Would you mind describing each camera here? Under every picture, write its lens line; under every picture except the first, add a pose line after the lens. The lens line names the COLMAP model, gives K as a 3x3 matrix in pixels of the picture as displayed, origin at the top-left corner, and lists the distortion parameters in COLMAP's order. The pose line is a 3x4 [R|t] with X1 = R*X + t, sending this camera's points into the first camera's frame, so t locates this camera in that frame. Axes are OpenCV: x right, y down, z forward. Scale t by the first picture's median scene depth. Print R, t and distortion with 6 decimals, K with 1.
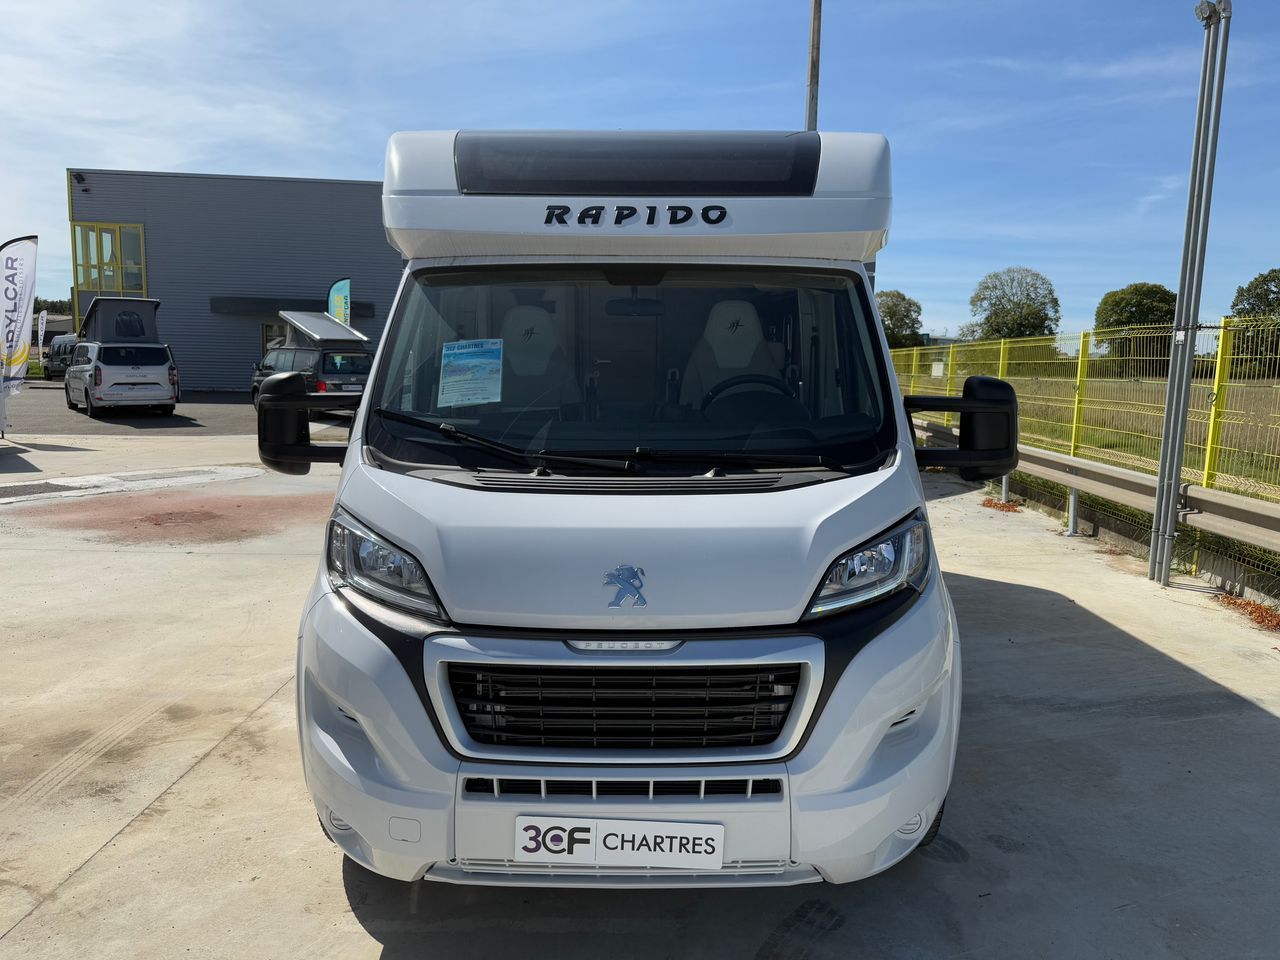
lens RADIAL K [[887.5, 0, 640.0], [0, 887.5, 480.0], [0, 0, 1]] dist [0.081813, -0.102795]
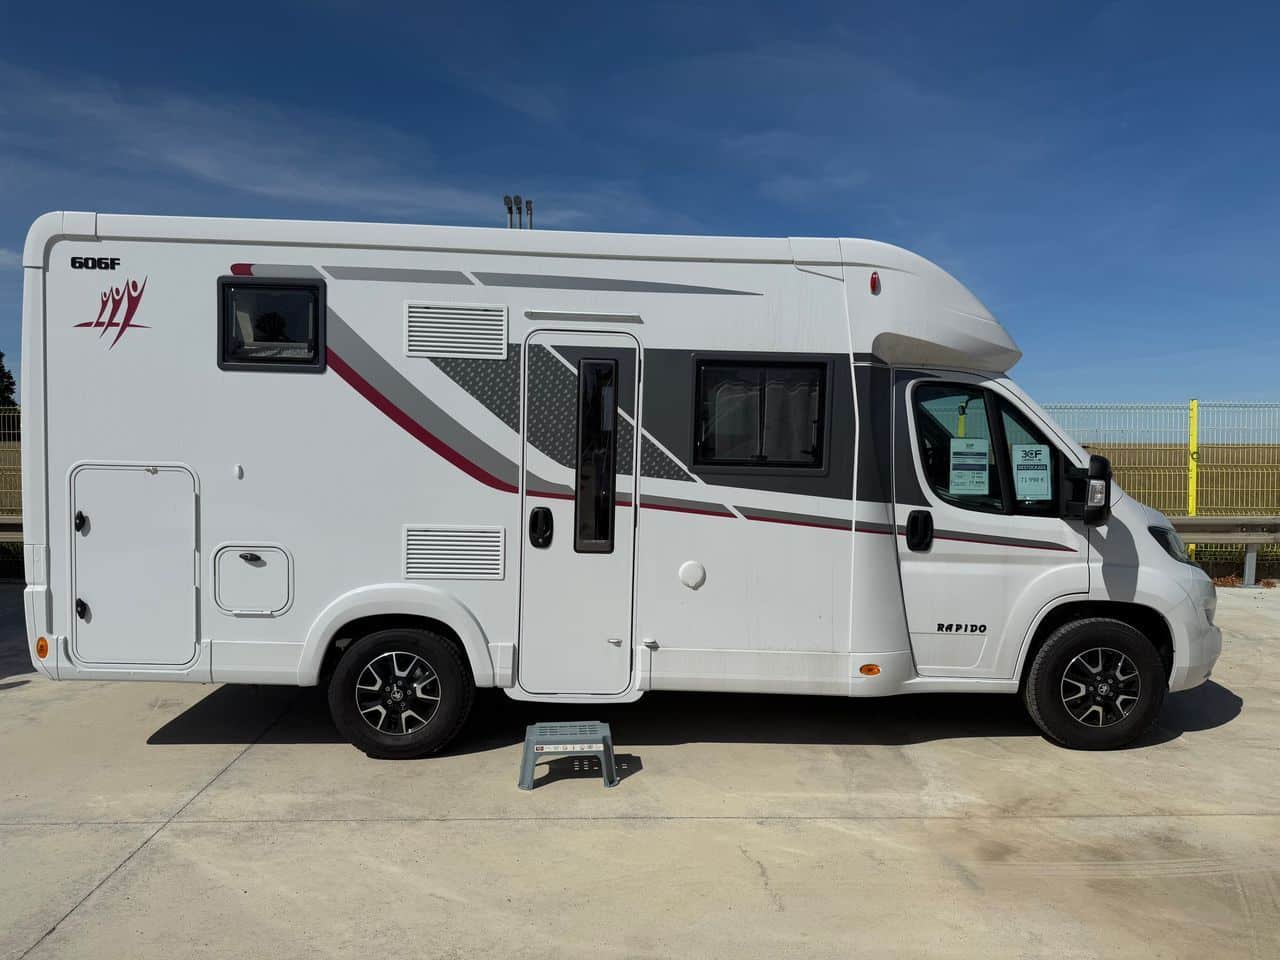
lens RADIAL K [[887.5, 0, 640.0], [0, 887.5, 480.0], [0, 0, 1]] dist [0.081813, -0.102795]
pose [[-0.029627, -0.068654, 0.997201, -1.952918], [0.119210, 0.990275, 0.071719, -0.294929], [-0.992427, 0.121001, -0.021155, 1.908134]]
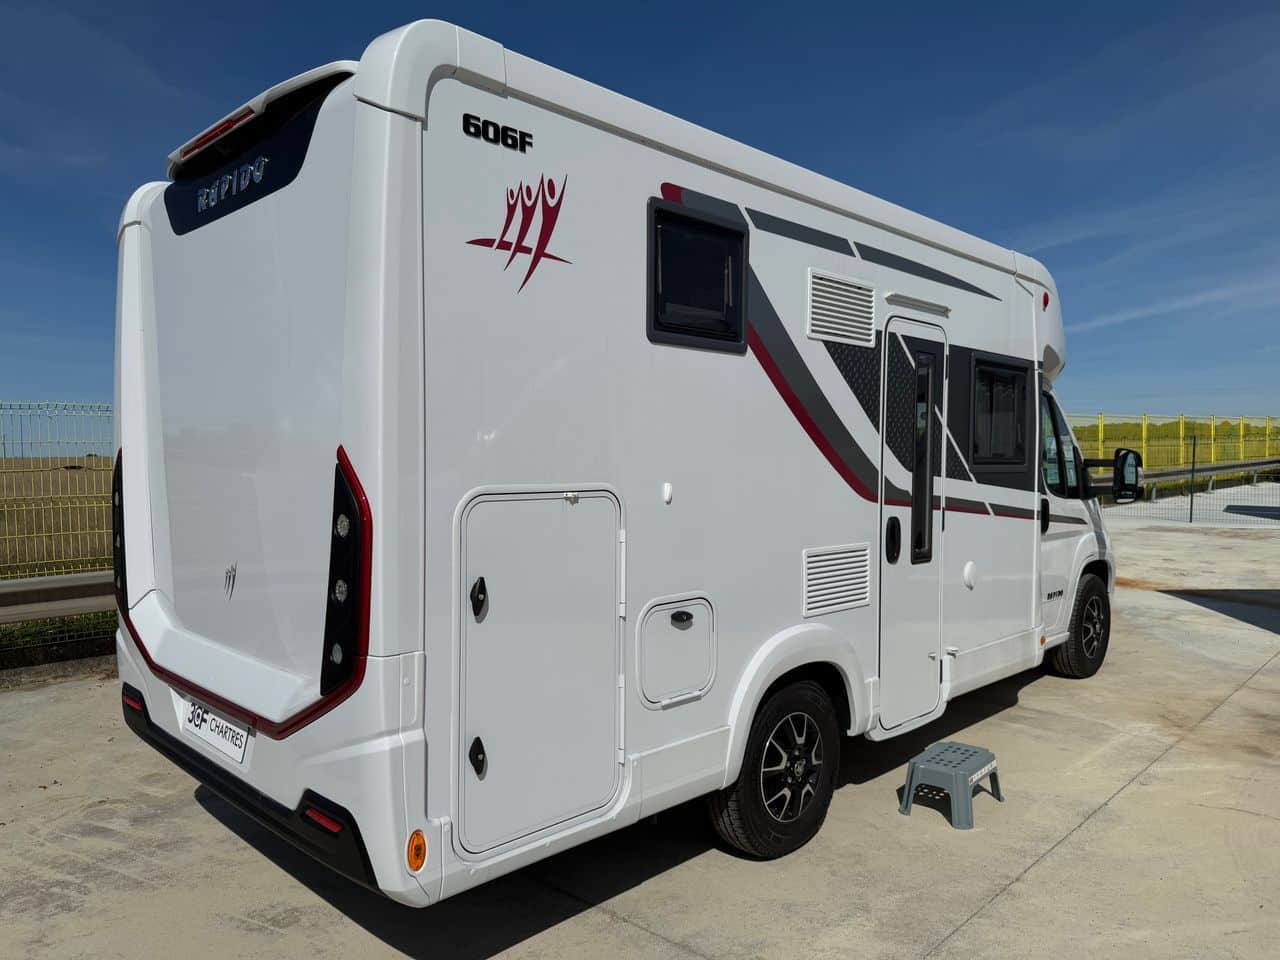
lens RADIAL K [[900.4, 0, 635.3], [0, 900.4, 492.2], [0, 0, 1]] dist [0.079048, -0.073810]
pose [[-0.714532, -0.043777, 0.698232, -1.083594], [0.087708, 0.984561, 0.151484, -0.444697], [-0.694083, 0.169480, -0.699661, 3.327775]]
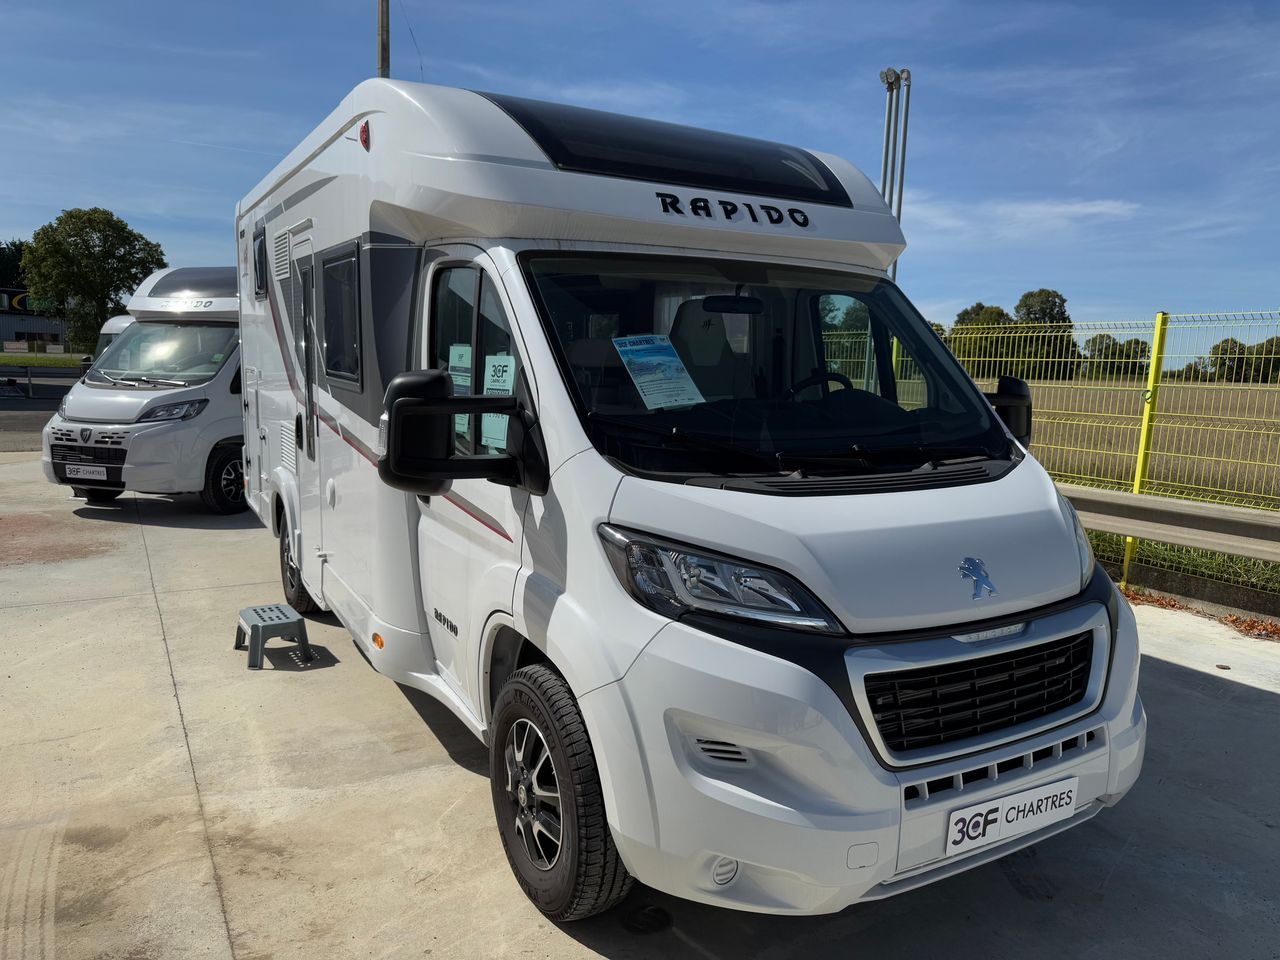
lens RADIAL K [[877.0, 0, 637.3], [0, 877.0, 495.9], [0, 0, 1]] dist [0.086443, -0.090989]
pose [[0.860541, -0.066508, 0.505020, -0.694242], [0.053260, 0.997753, 0.040645, -0.031451], [-0.506589, -0.008080, 0.862150, 0.235788]]
